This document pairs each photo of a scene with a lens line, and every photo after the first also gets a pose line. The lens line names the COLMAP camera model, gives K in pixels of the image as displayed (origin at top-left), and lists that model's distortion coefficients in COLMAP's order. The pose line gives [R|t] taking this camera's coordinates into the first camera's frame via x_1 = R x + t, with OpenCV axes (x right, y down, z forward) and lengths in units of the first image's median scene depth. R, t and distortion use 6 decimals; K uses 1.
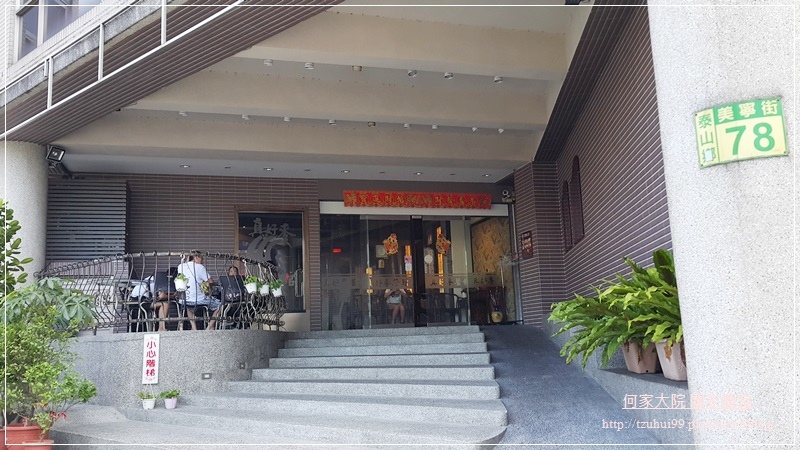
lens RADIAL K [[629.4, 0, 400.0], [0, 629.4, 225.0], [0, 0, 1]] dist [0.004892, -0.004236]
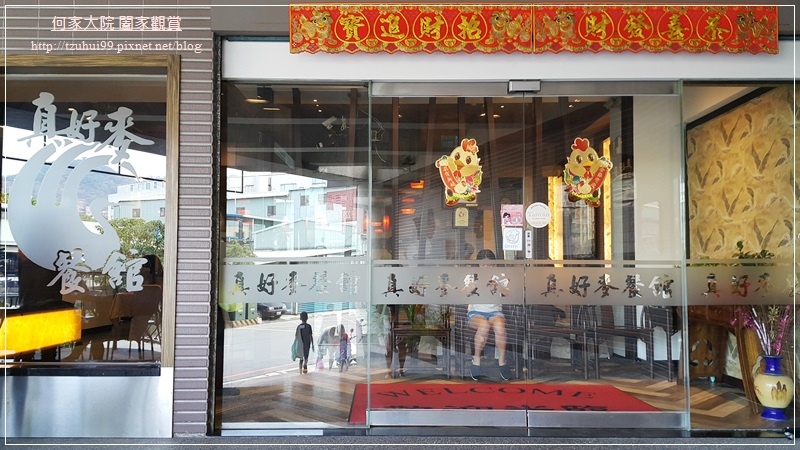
lens RADIAL K [[629.4, 0, 400.0], [0, 629.4, 225.0], [0, 0, 1]] dist [0.004892, -0.004236]
pose [[0.963910, 0.023024, -0.265231, 0.051607], [0.006200, 0.994042, 0.108820, 0.022564], [0.266157, -0.106538, 0.958024, 0.654467]]
